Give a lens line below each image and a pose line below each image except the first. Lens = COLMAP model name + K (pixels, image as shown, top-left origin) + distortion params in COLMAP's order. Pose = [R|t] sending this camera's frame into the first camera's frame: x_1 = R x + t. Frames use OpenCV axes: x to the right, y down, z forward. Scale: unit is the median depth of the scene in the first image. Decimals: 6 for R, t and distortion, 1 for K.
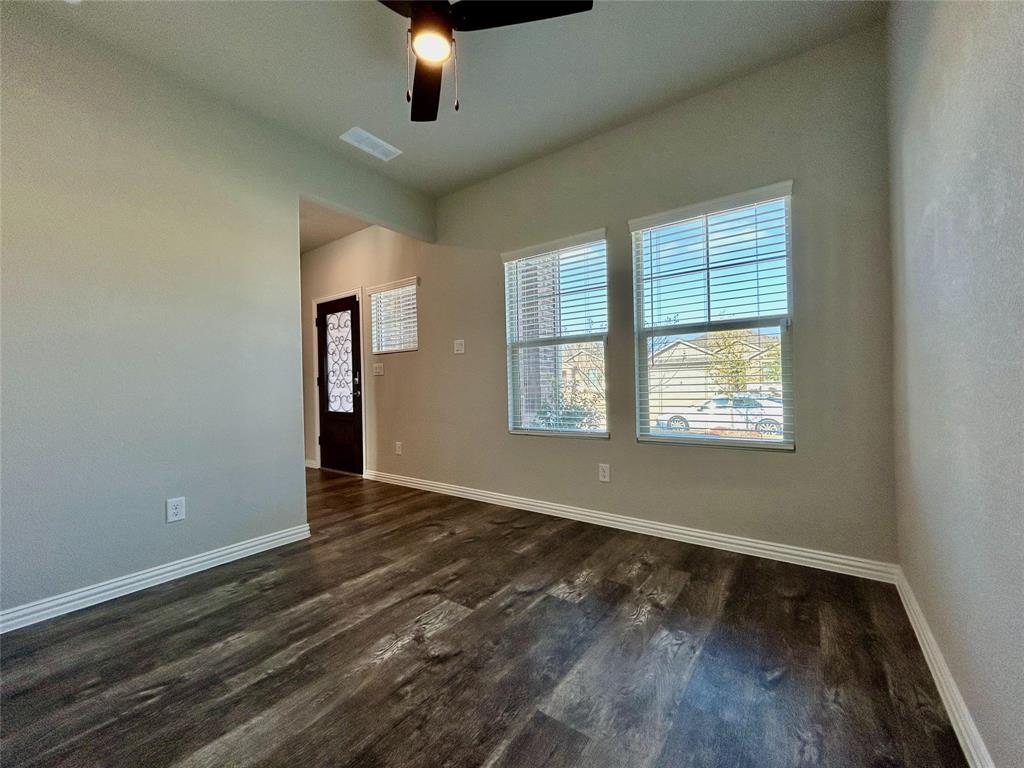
lens RADIAL K [[412.7, 0, 512.1], [0, 412.7, 383.6], [0, 0, 1]] dist [0.000235, -0.000269]
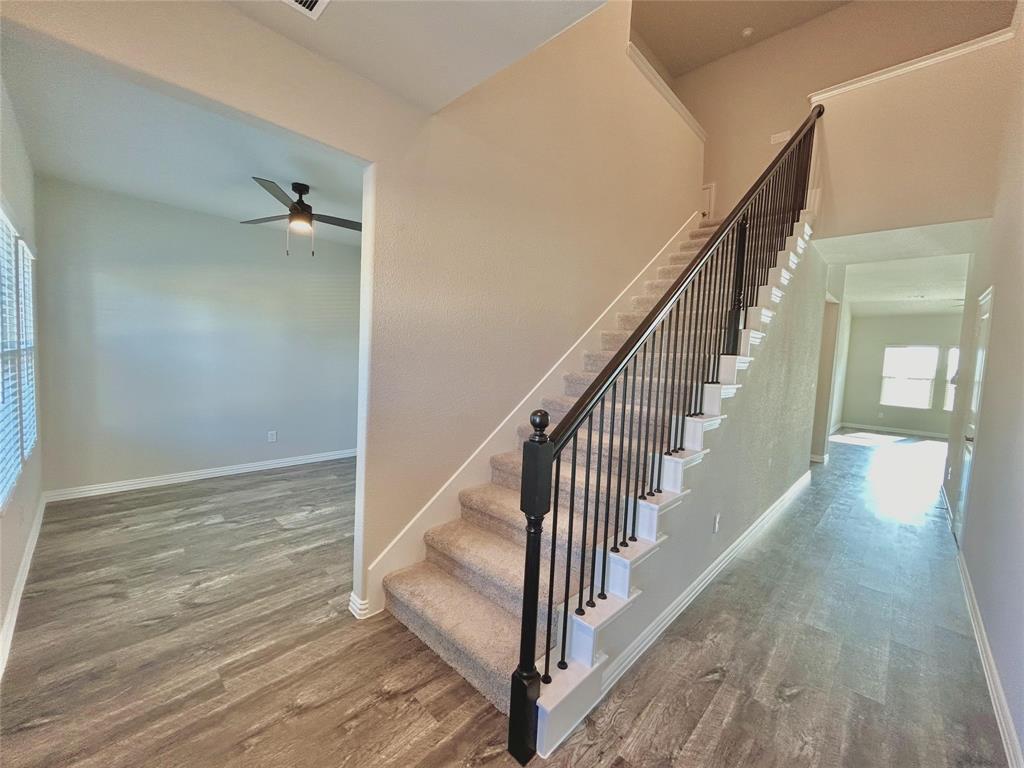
lens RADIAL K [[412.7, 0, 511.5], [0, 412.7, 383.3], [0, 0, 1]] dist [0.000235, -0.000269]
pose [[-0.989836, -0.032881, 0.138360, -1.251810], [-0.023684, 0.997432, 0.067597, -0.184520], [-0.140227, 0.063633, -0.988072, 2.394402]]
